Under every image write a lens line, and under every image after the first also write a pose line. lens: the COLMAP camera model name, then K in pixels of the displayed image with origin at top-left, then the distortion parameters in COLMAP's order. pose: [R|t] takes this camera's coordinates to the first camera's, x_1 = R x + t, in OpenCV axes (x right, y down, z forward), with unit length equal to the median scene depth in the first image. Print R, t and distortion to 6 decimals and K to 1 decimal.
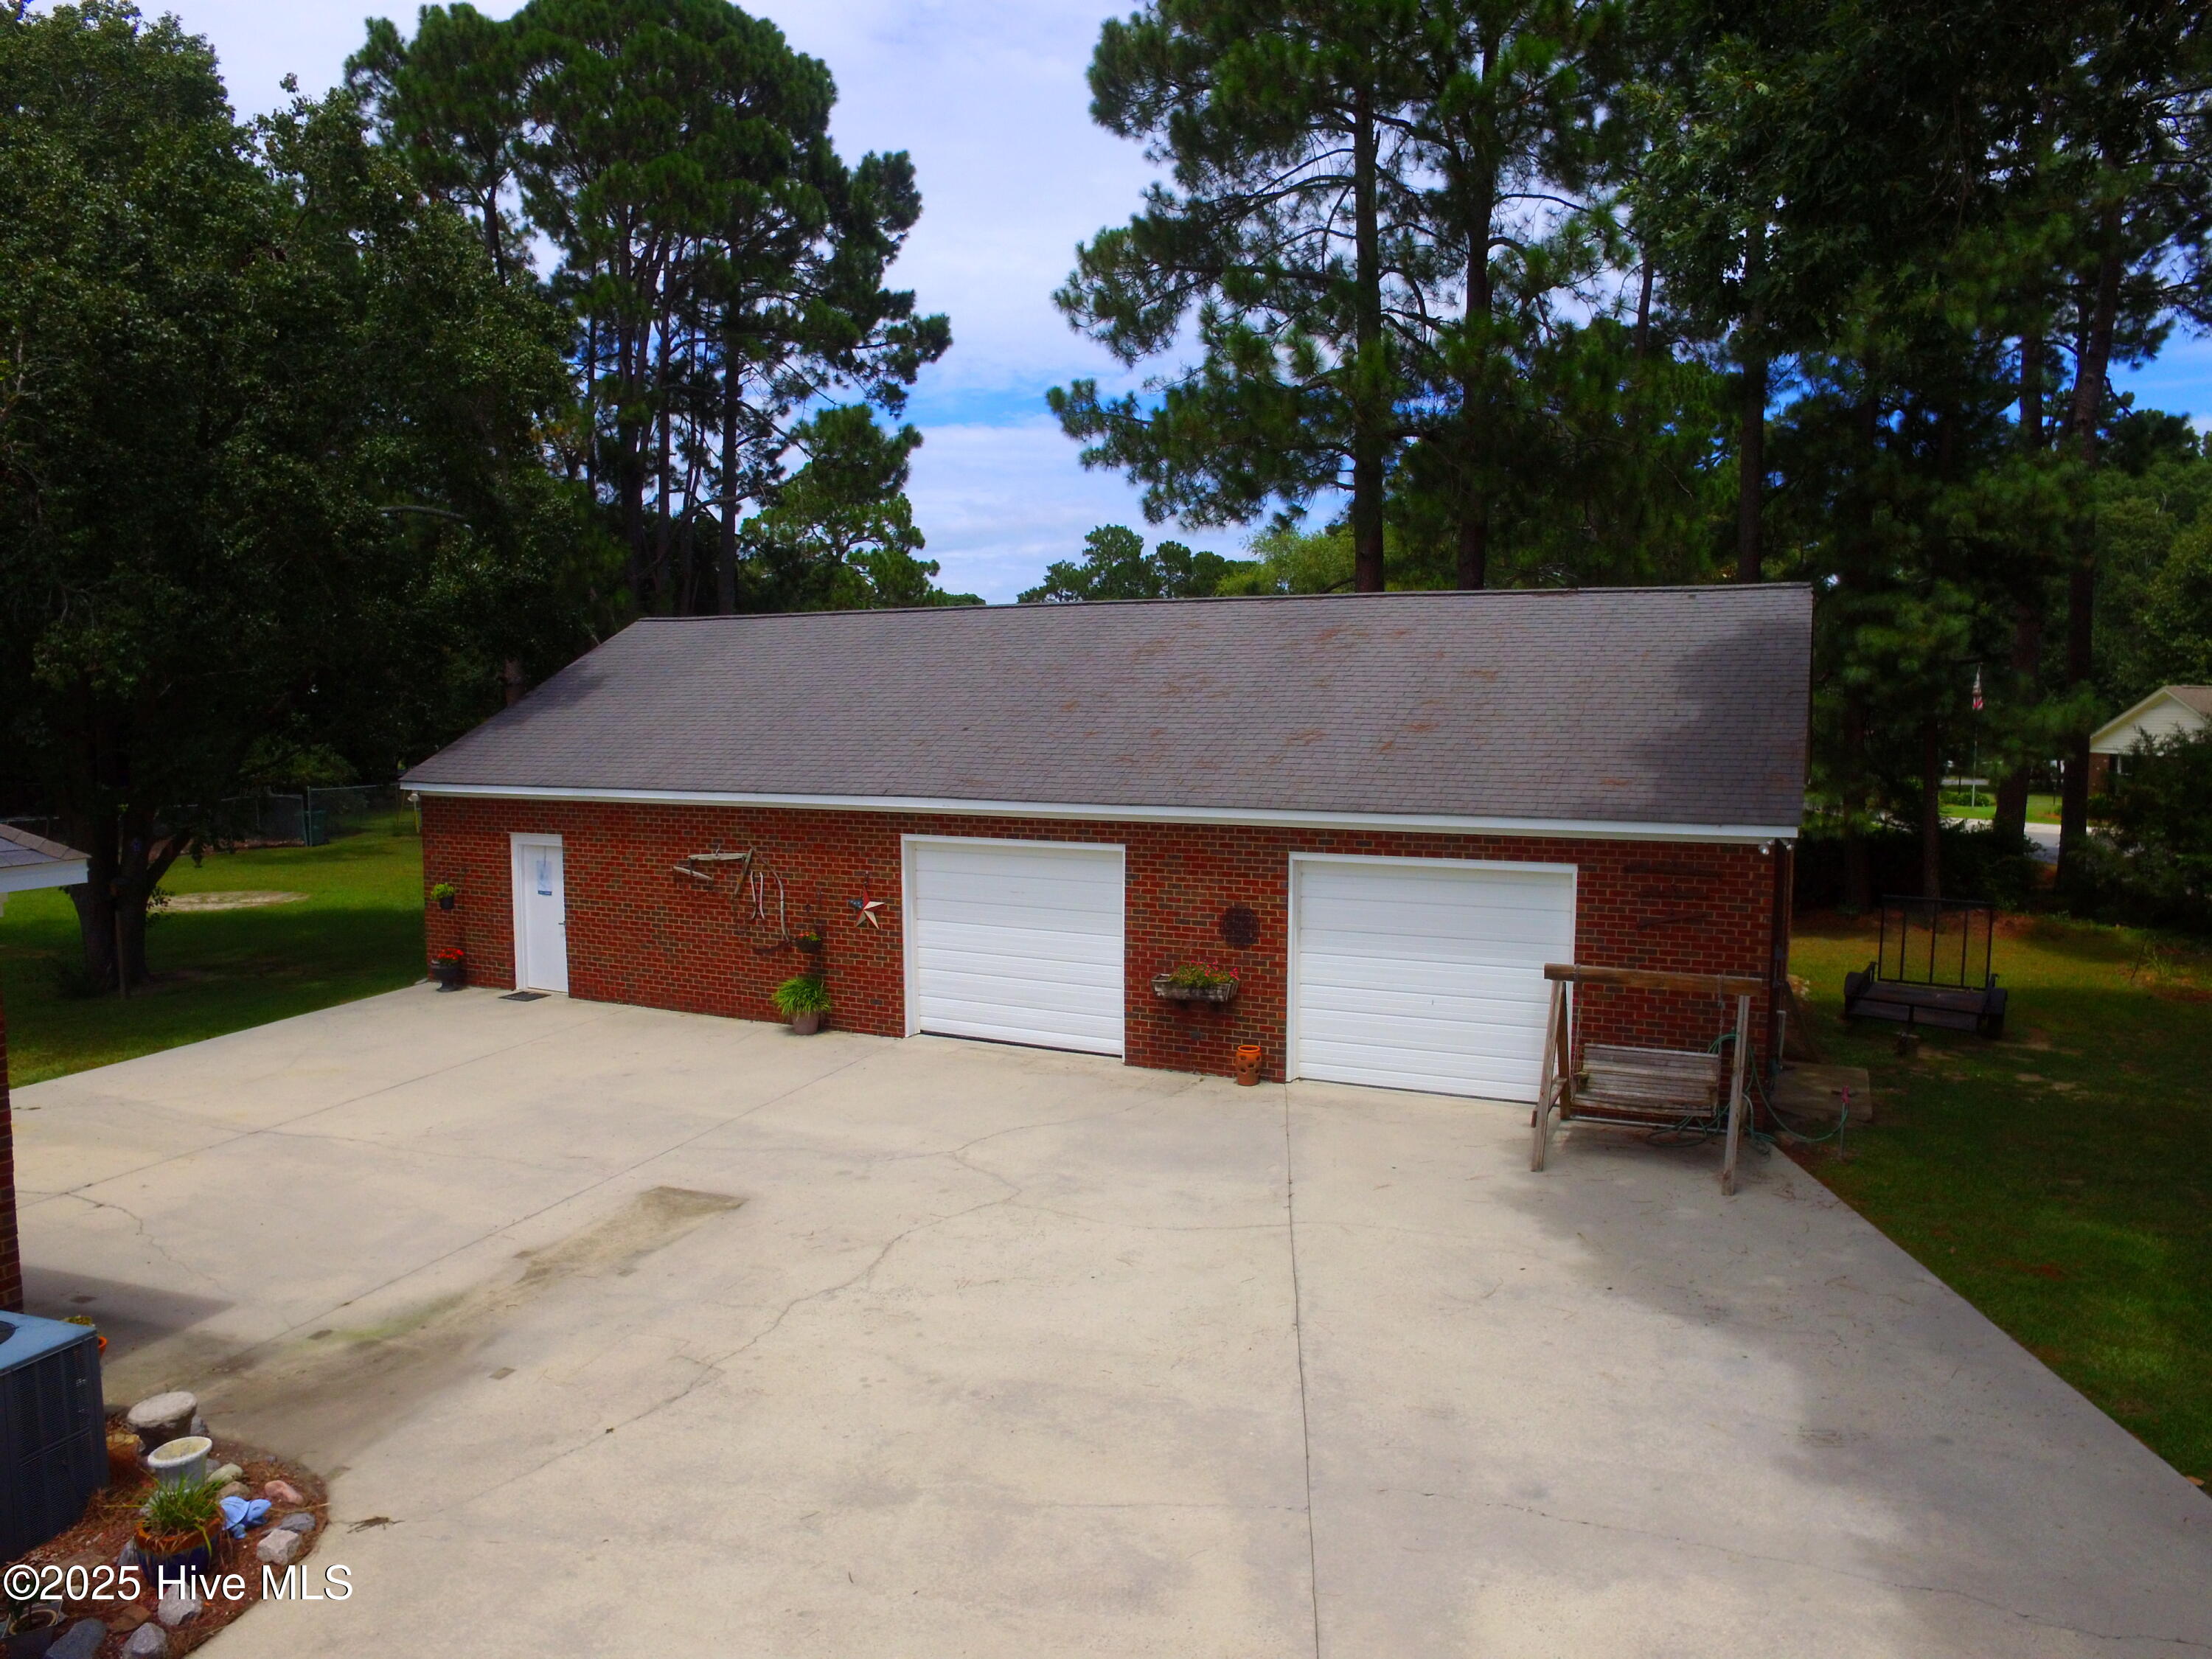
lens RADIAL K [[1473.7, 0, 1107.7], [0, 1473.7, 849.6], [0, 0, 1]] dist [-0.109113, 0.068416]
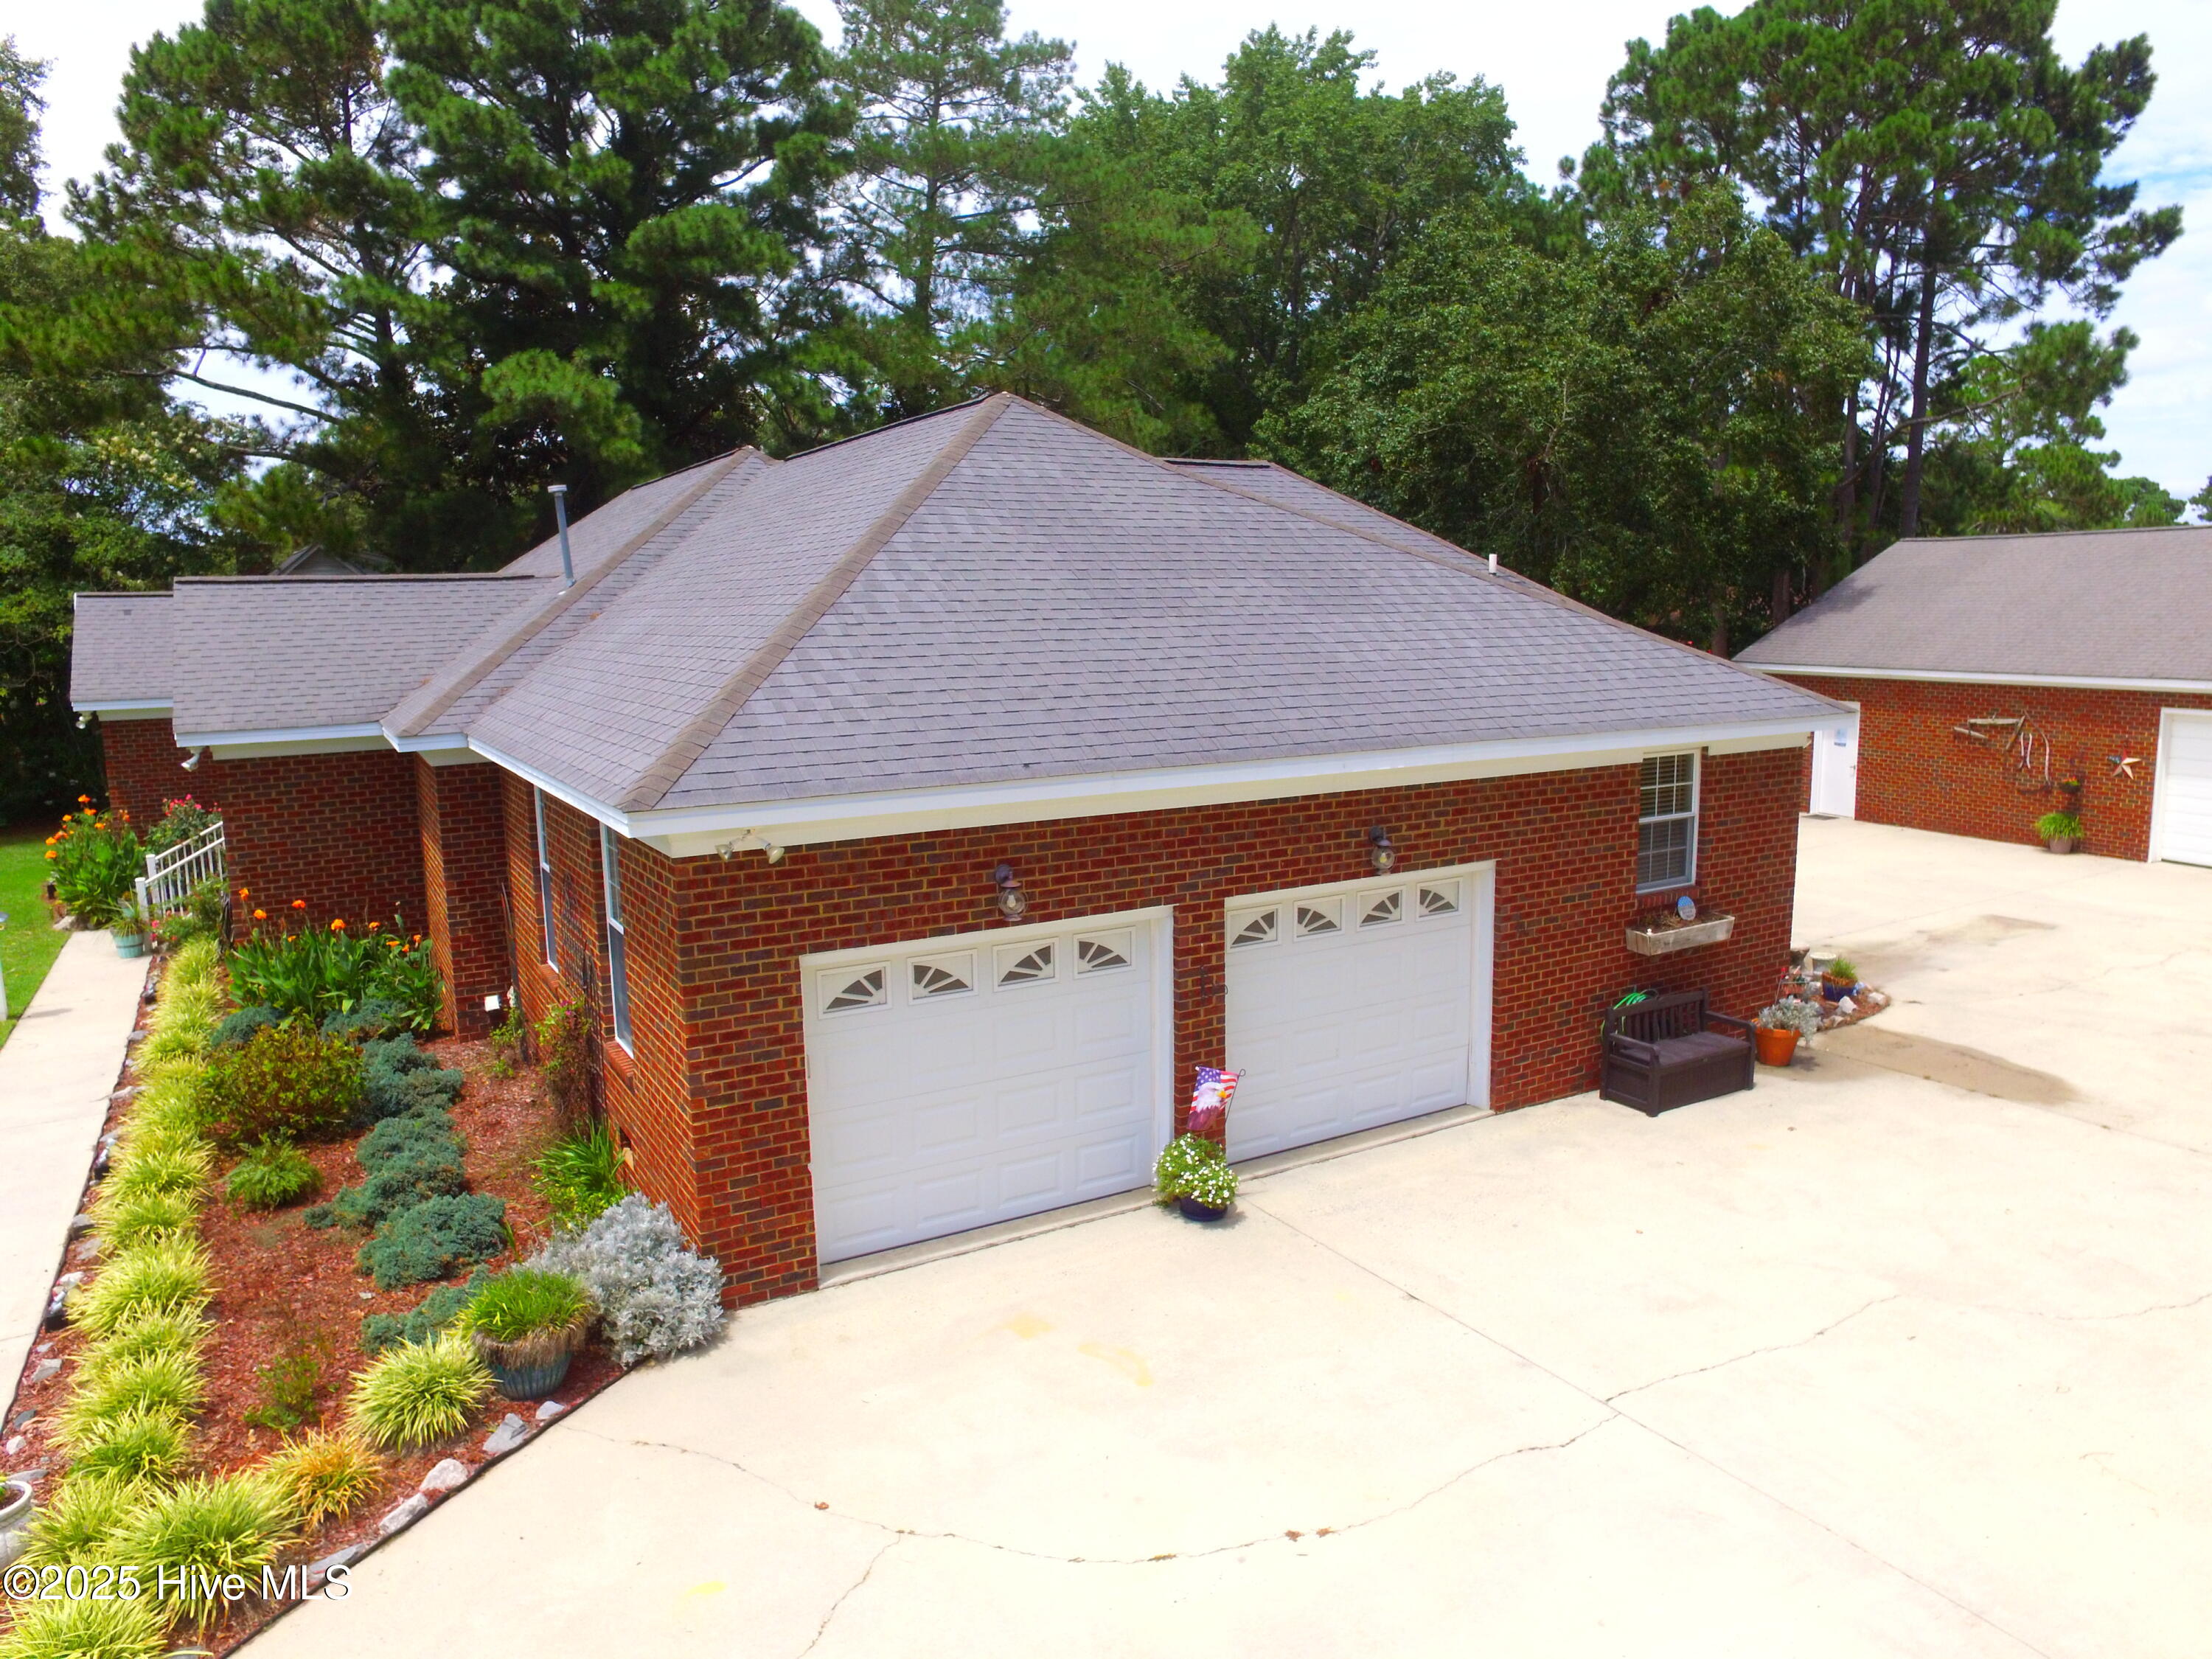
lens RADIAL K [[1473.7, 0, 1107.7], [0, 1473.7, 849.6], [0, 0, 1]] dist [-0.109113, 0.068416]
pose [[0.763798, 0.092437, -0.638803, -0.017025], [-0.048175, 0.995096, 0.086391, 0.022051], [0.643656, -0.035211, 0.764505, -0.248641]]
